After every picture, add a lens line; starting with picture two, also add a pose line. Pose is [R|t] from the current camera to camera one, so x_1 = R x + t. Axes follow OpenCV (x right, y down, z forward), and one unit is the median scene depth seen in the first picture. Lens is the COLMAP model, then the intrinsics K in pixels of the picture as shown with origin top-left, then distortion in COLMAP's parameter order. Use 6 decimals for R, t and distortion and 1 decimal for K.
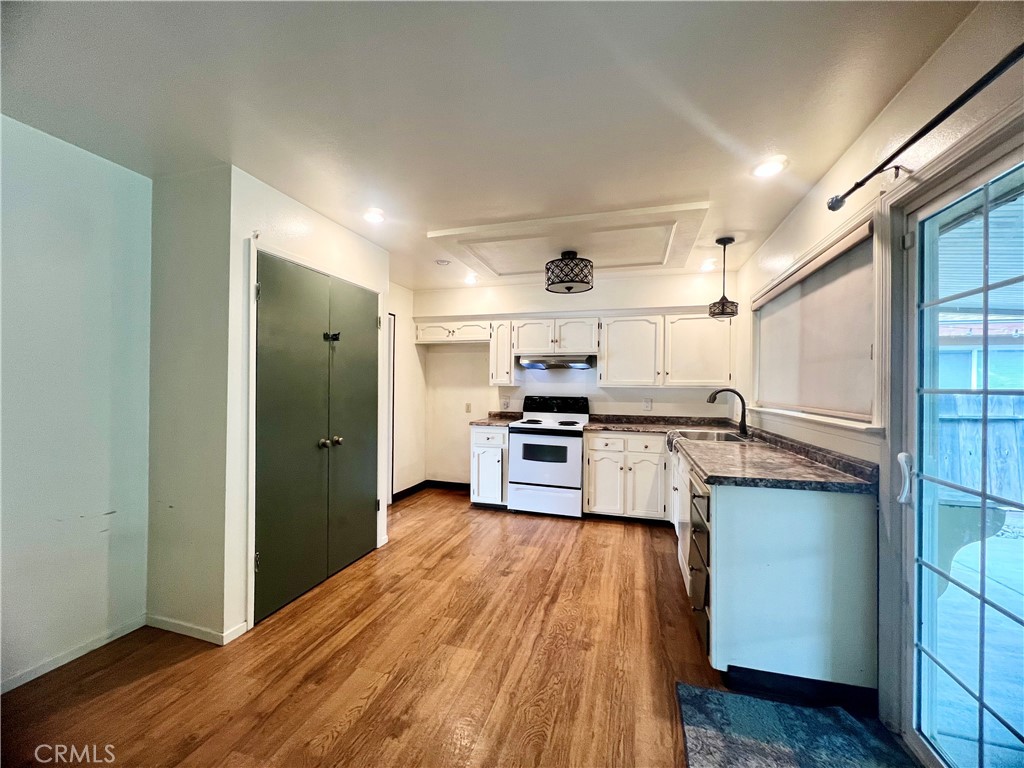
lens RADIAL K [[408.9, 0, 513.6], [0, 408.9, 385.3], [0, 0, 1]] dist [-0.000719, 0.001012]
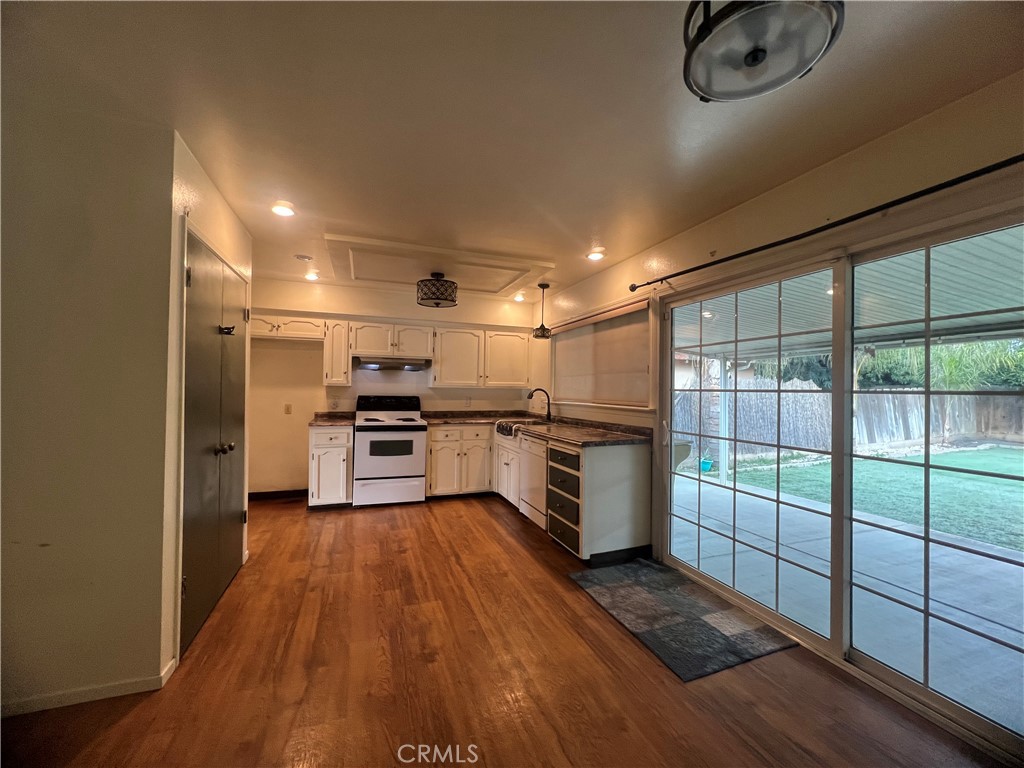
lens RADIAL K [[408.9, 0, 512.0], [0, 408.9, 384.0], [0, 0, 1]] dist [-0.000719, 0.001012]
pose [[0.801341, 0.008246, 0.598151, -0.508136], [-0.006147, 0.999966, -0.005551, 0.000060], [-0.598177, 0.000772, 0.801364, -0.100105]]
